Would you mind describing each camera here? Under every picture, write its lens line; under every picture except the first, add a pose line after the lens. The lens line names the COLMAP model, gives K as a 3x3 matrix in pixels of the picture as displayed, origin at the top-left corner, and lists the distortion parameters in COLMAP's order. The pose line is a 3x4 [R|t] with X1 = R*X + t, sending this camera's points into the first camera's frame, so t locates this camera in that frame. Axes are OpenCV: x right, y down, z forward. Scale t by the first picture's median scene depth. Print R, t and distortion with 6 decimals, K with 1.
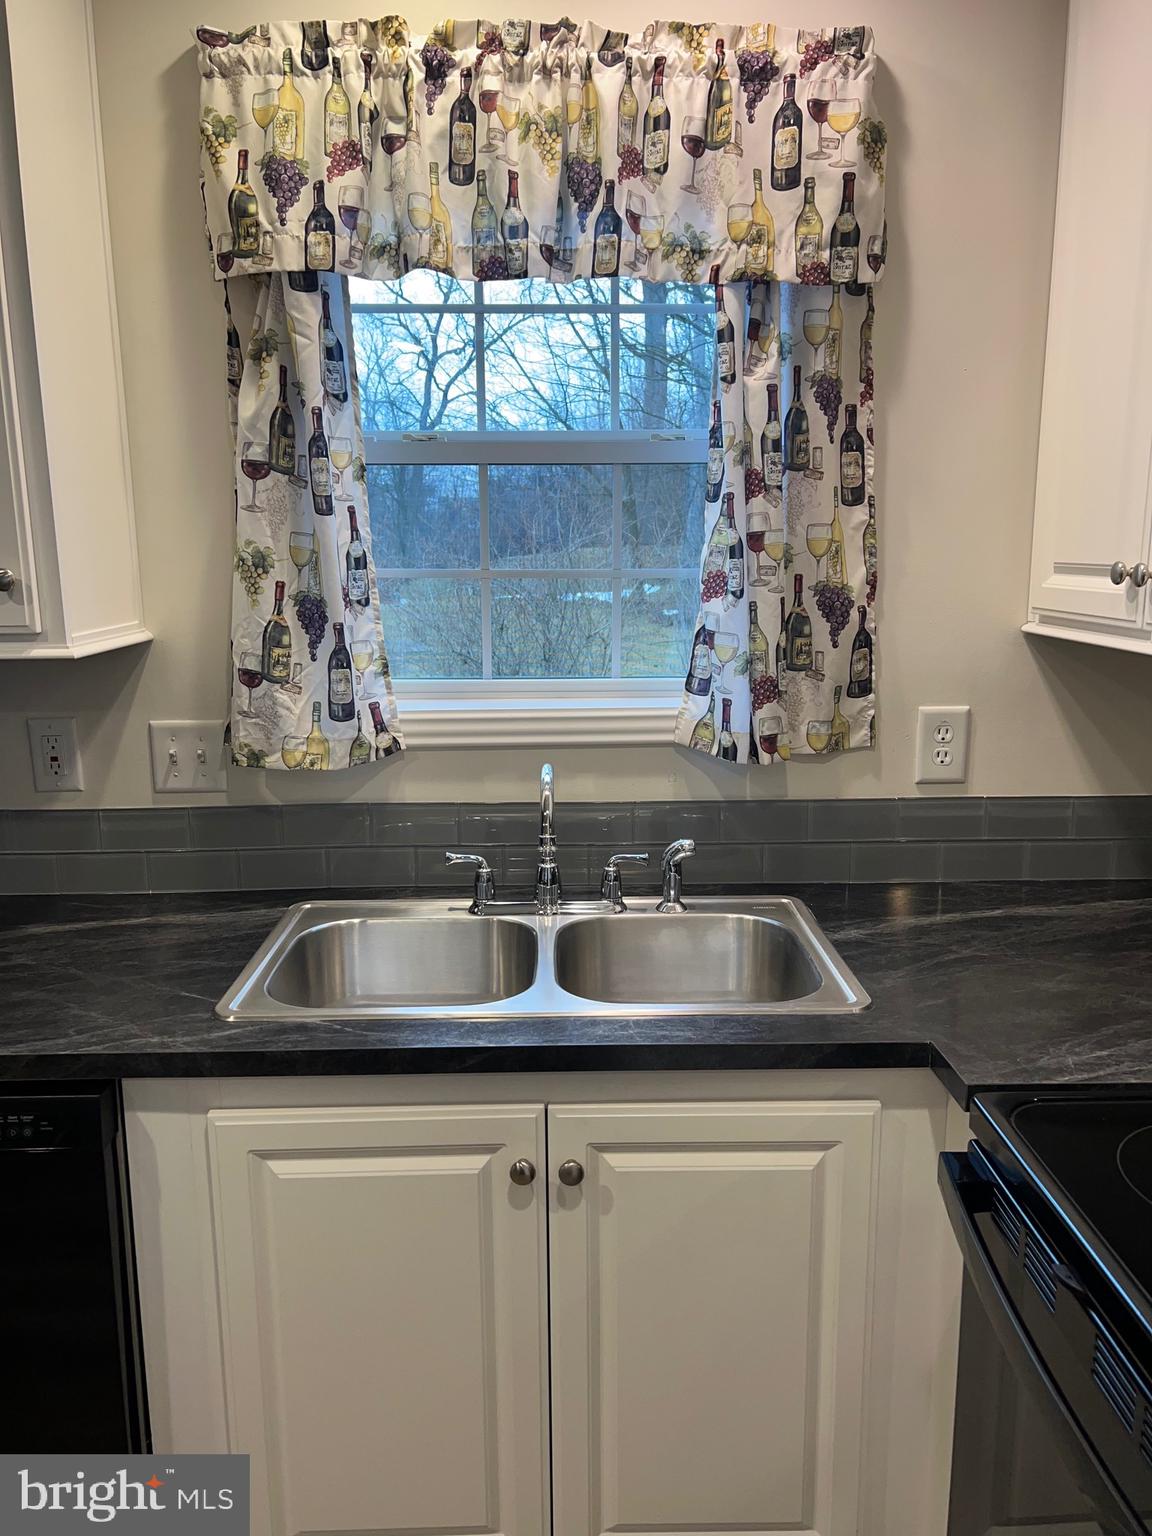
lens RADIAL K [[1152.8, 0, 571.6], [0, 1152.8, 772.6], [0, 0, 1]] dist [0.048576, -0.058606]
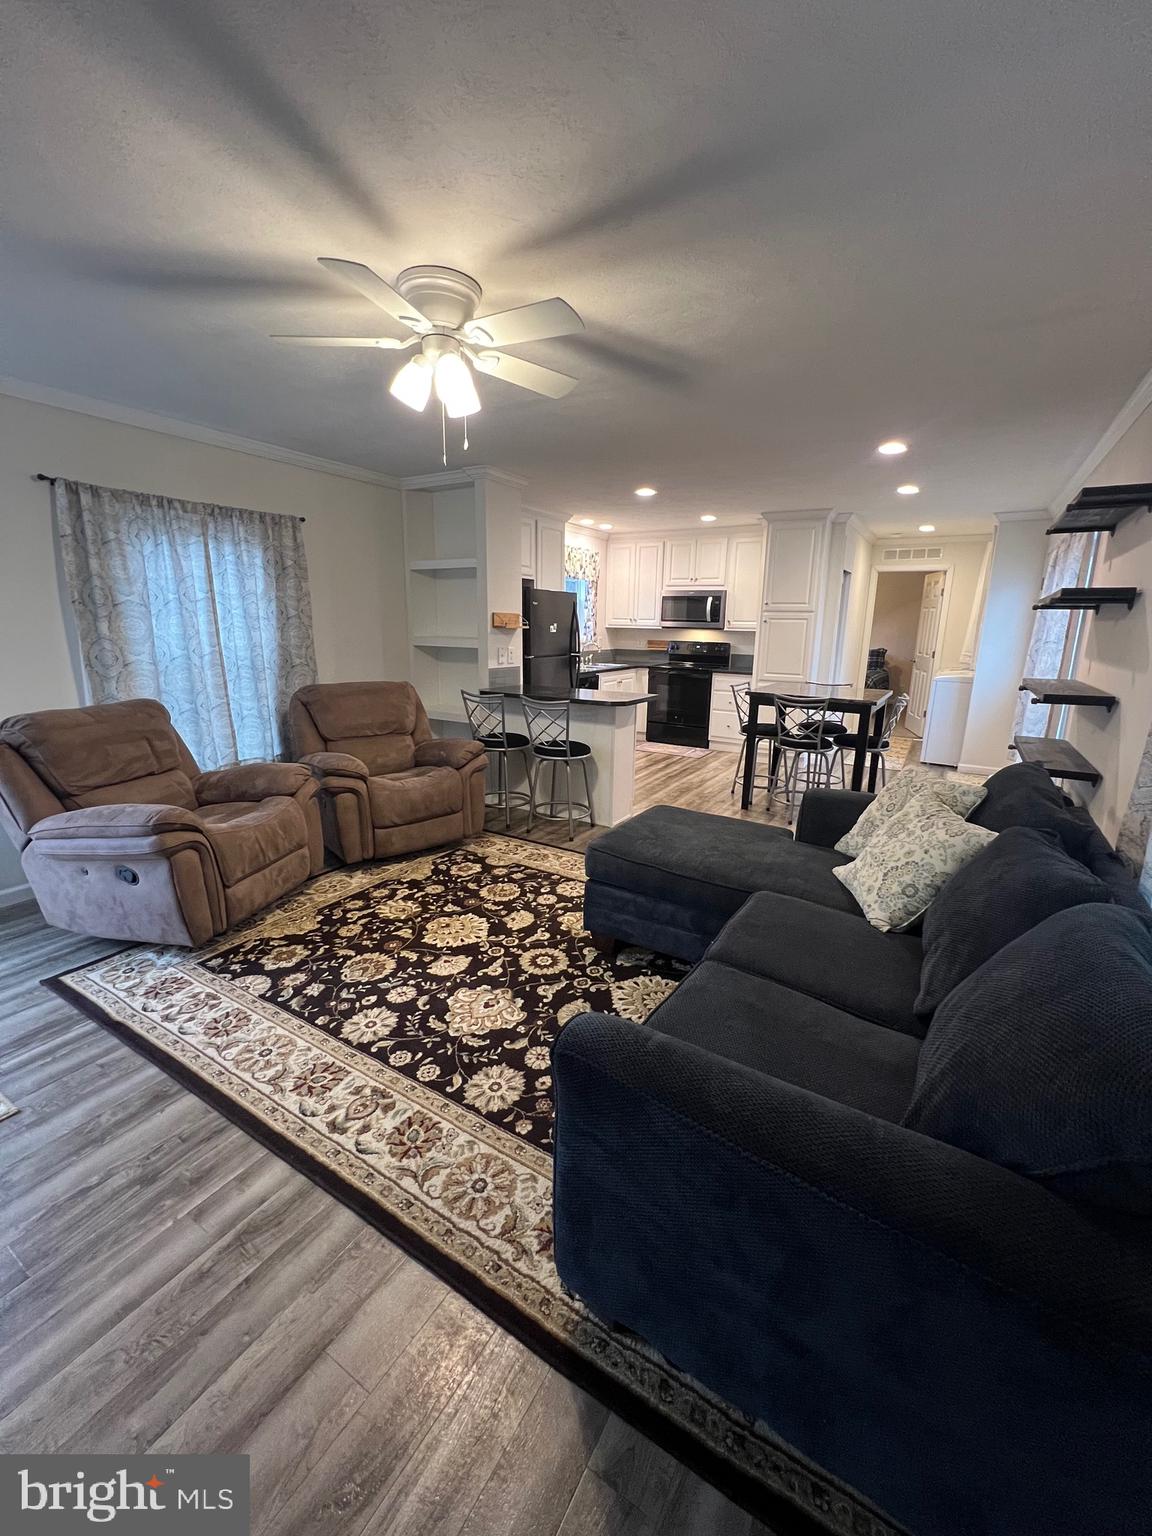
lens RADIAL K [[615.2, 0, 581.9], [0, 615.2, 762.3], [0, 0, 1]] dist [-0.002632, 0.001135]
pose [[0.533228, -0.177951, 0.827044, -3.640817], [0.145322, 0.982362, 0.117675, 0.289911], [-0.833397, 0.057440, 0.549683, -1.193590]]
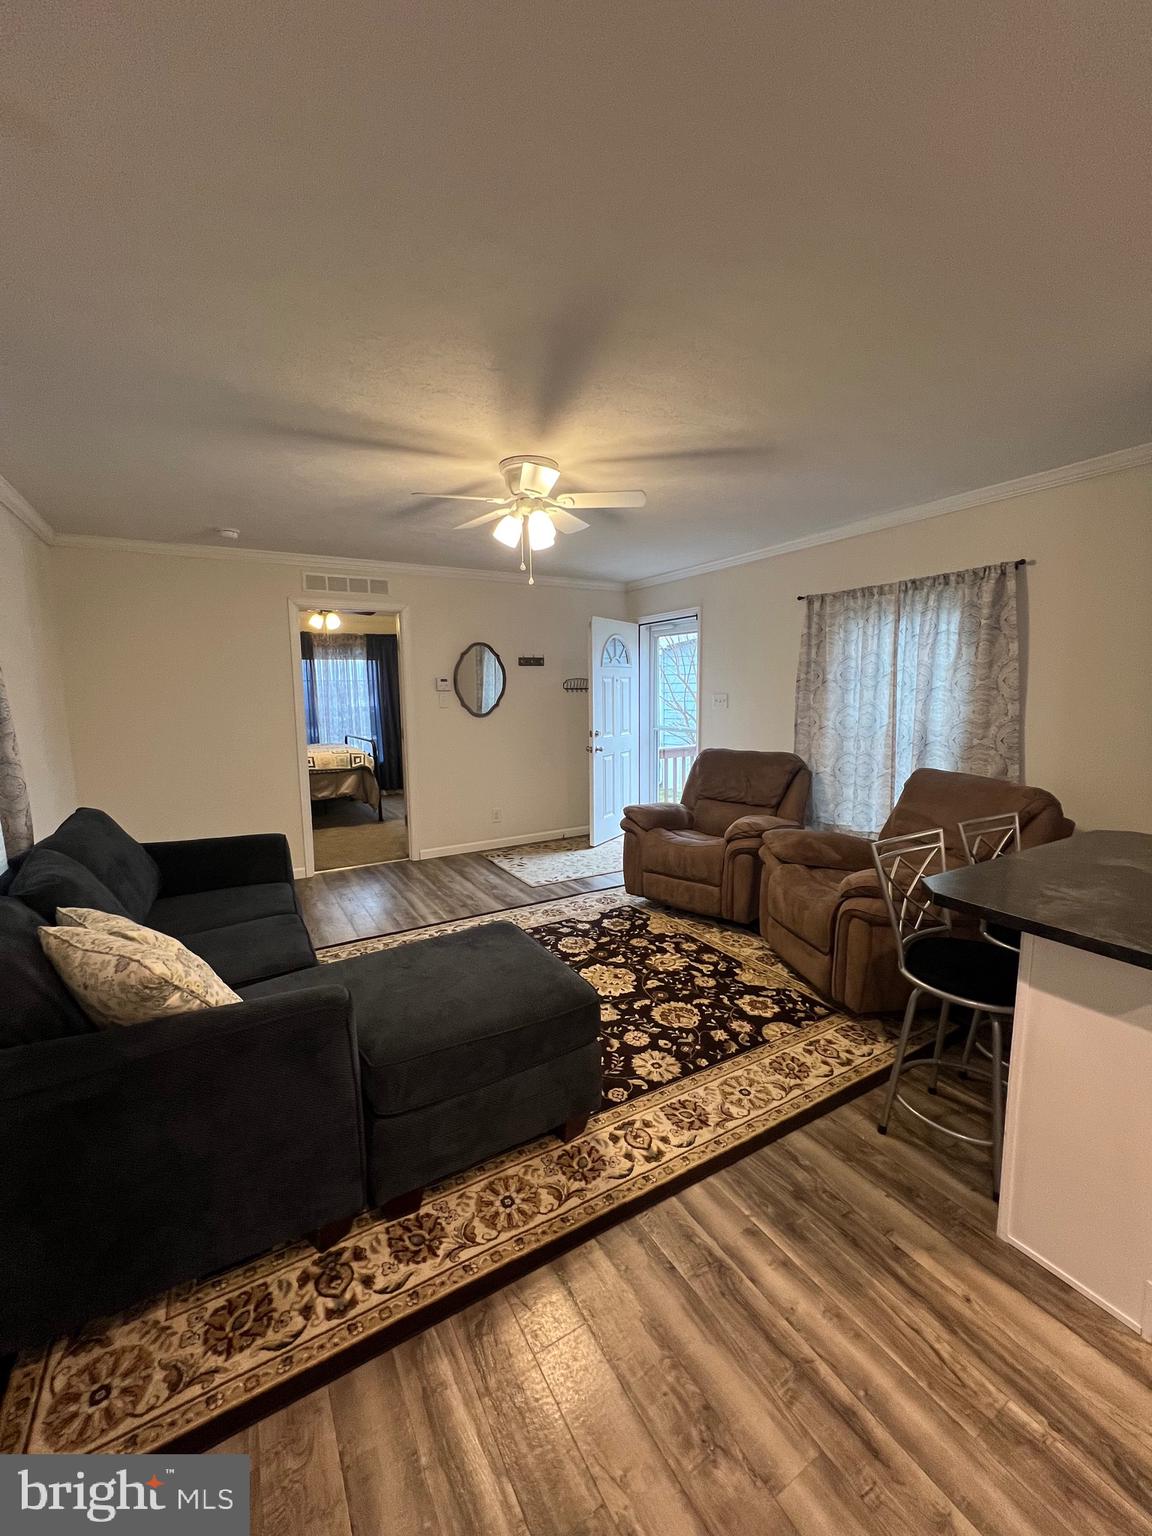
lens RADIAL K [[615.2, 0, 580.2], [0, 615.2, 767.7], [0, 0, 1]] dist [-0.002632, 0.001135]
pose [[0.490584, 0.108341, -0.864632, -1.082369], [-0.157643, 0.986903, 0.034217, 0.231585], [0.857016, 0.119517, 0.501239, -0.989375]]
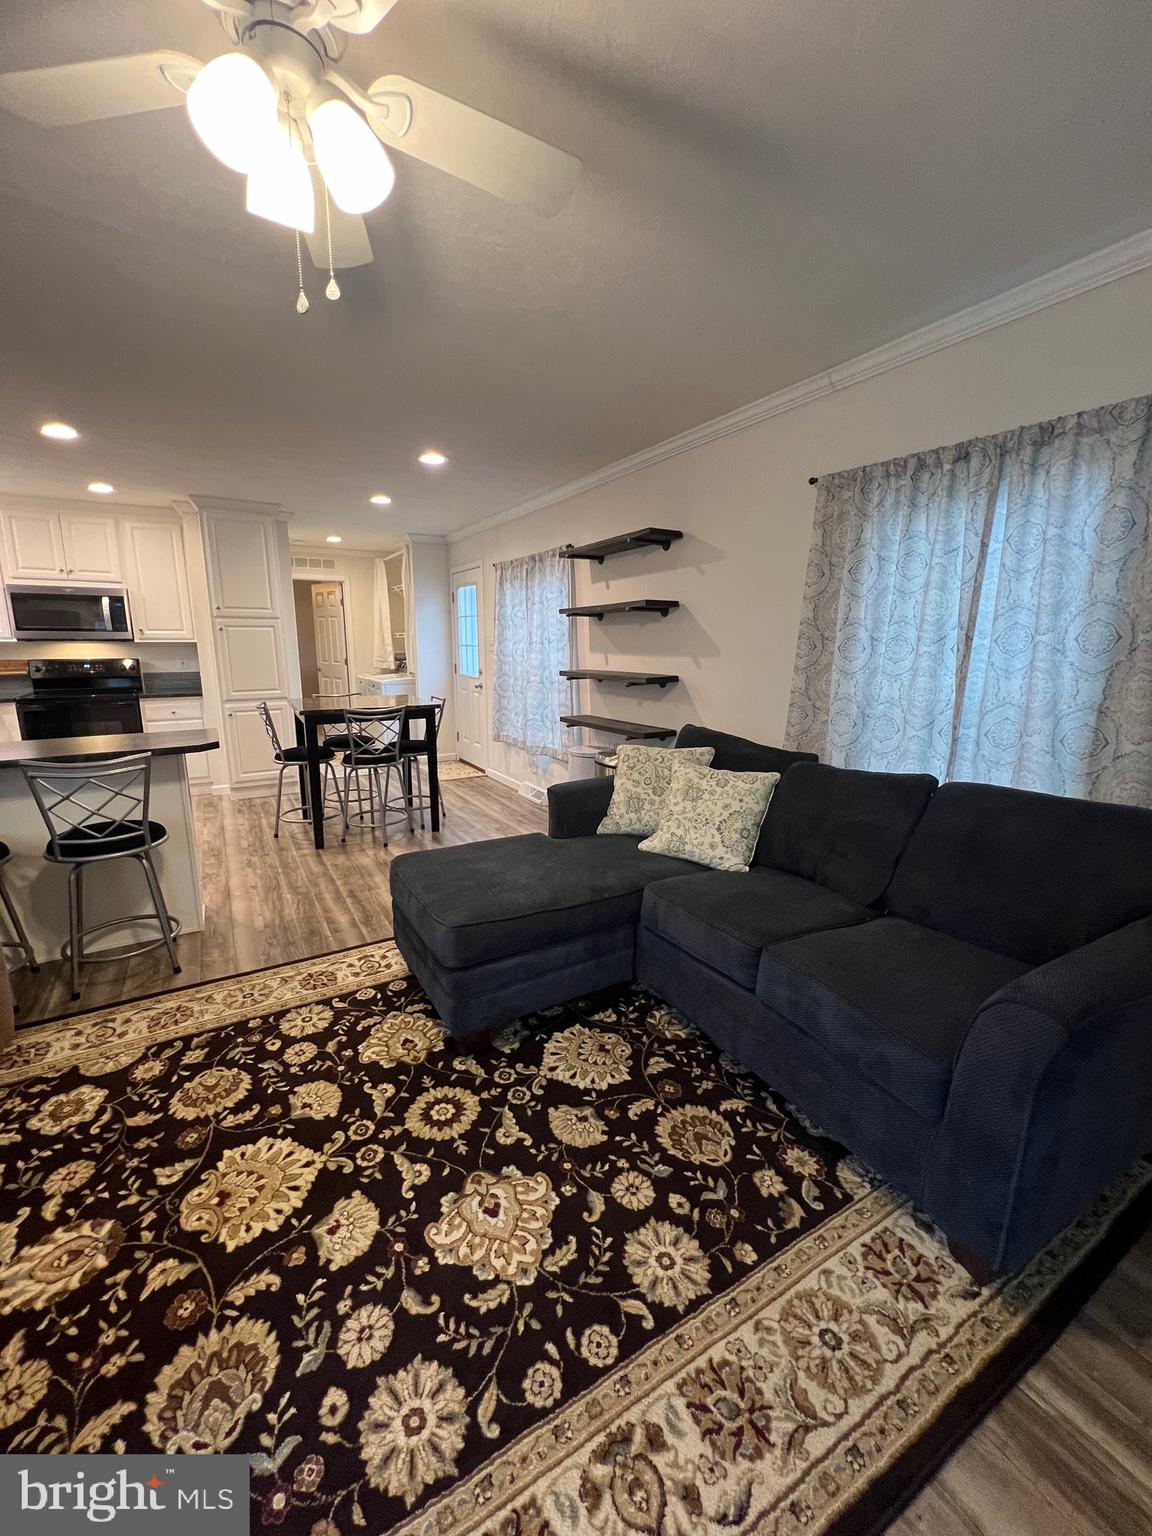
lens RADIAL K [[615.2, 0, 578.3], [0, 615.2, 763.3], [0, 0, 1]] dist [-0.002632, 0.001135]
pose [[-0.492226, -0.167682, 0.854164, -3.424468], [0.168588, 0.944327, 0.282534, 0.121055], [-0.853986, 0.283072, -0.436553, -0.152303]]
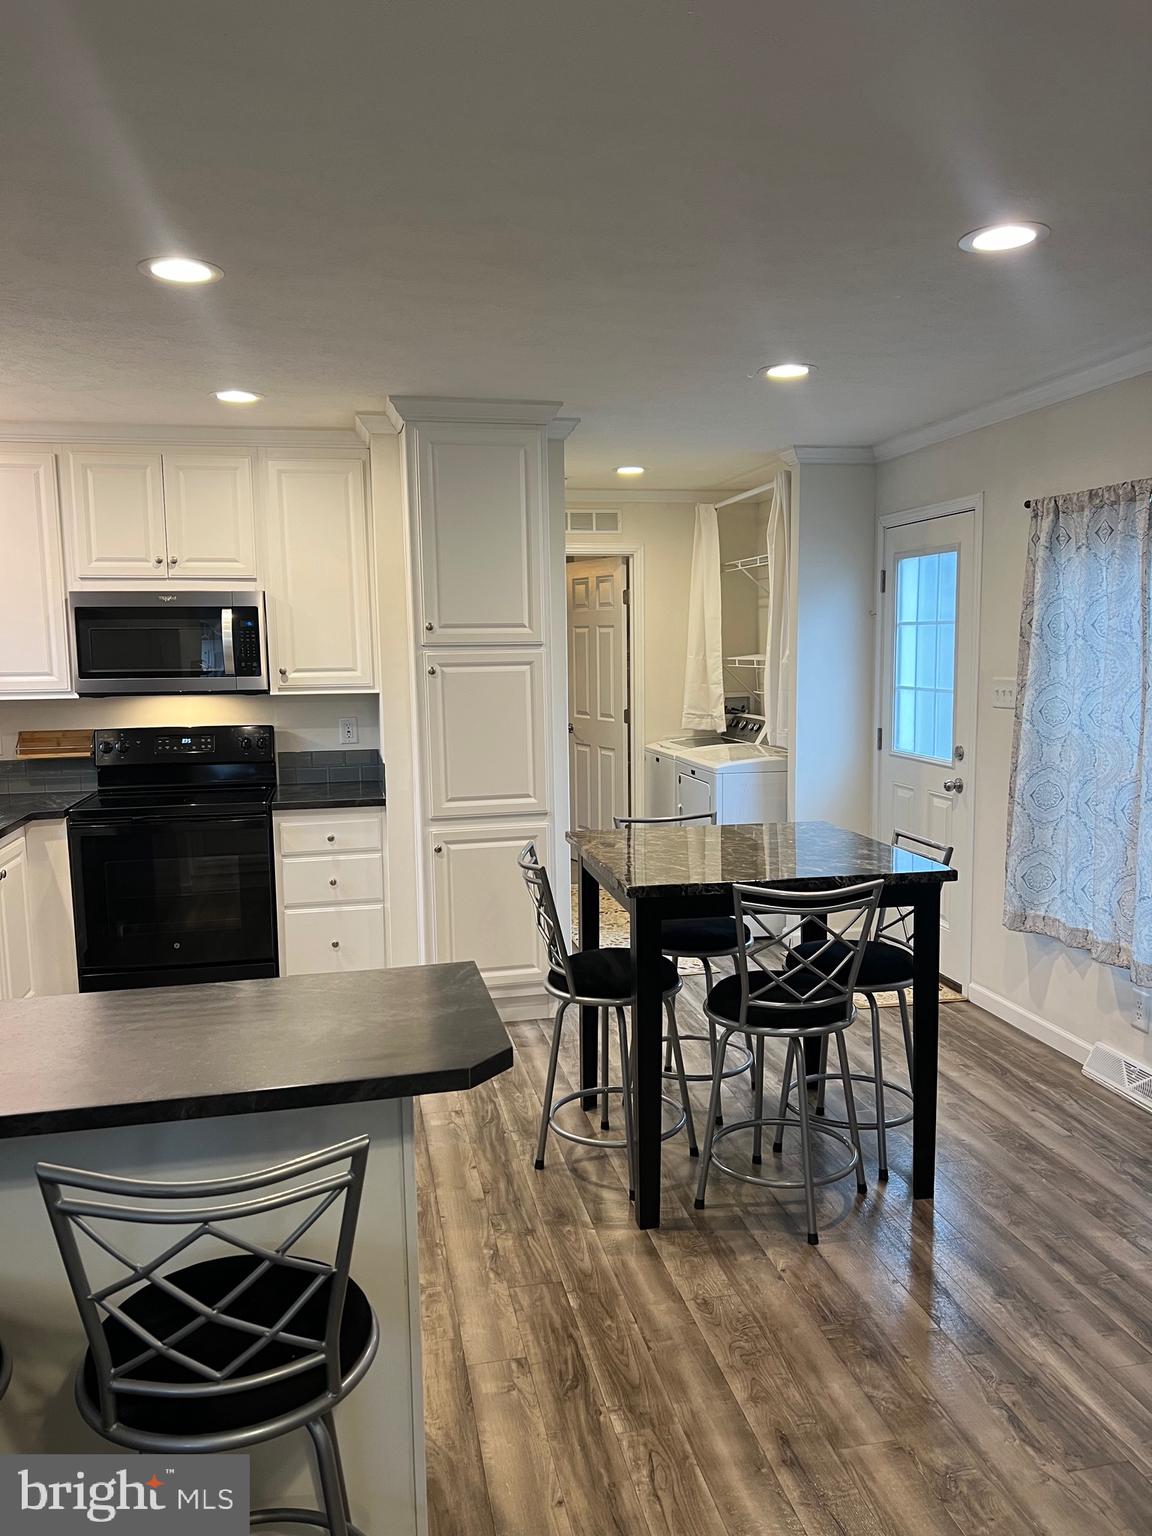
lens RADIAL K [[1152.8, 0, 585.6], [0, 1152.8, 781.4], [0, 0, 1]] dist [0.048576, -0.058606]
pose [[-0.186492, -0.109866, 0.976294, -2.604147], [0.206701, 0.967098, 0.148315, -0.017211], [-0.960466, 0.229460, -0.157647, -0.021551]]
